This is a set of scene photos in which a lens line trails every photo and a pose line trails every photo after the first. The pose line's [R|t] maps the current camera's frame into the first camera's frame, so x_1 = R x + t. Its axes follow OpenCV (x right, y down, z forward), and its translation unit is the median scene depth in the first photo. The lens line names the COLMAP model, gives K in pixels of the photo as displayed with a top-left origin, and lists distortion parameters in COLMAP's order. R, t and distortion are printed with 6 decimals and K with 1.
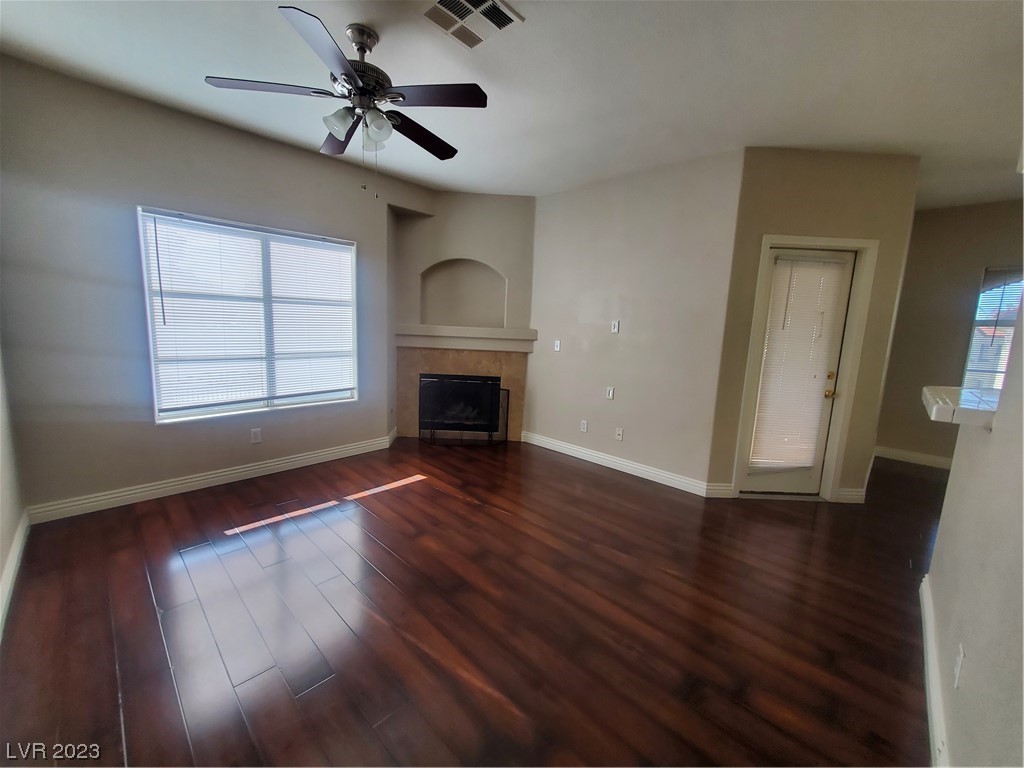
lens RADIAL K [[405.4, 0, 514.2], [0, 405.4, 385.7], [0, 0, 1]] dist [-0.000781, -0.000796]
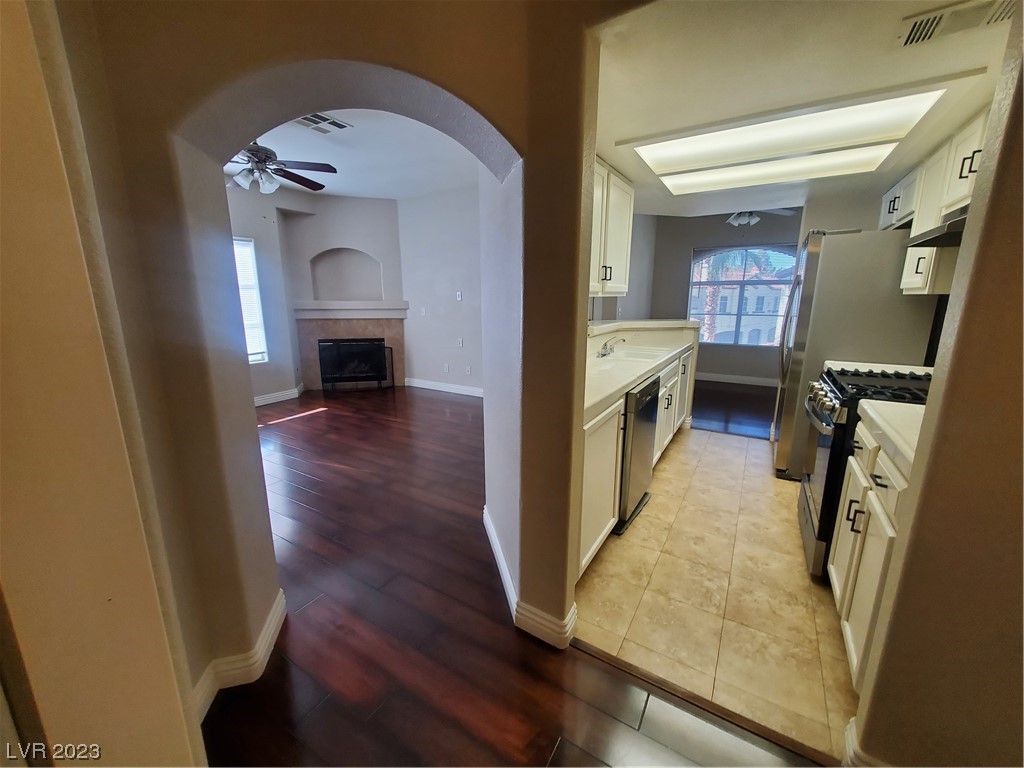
lens RADIAL K [[405.4, 0, 517.3], [0, 405.4, 384.6], [0, 0, 1]] dist [-0.000781, -0.000796]
pose [[0.974606, -0.086639, 0.206487, 0.105187], [0.072152, 0.994440, 0.076703, 0.059986], [-0.211984, -0.059857, 0.975438, -0.393217]]
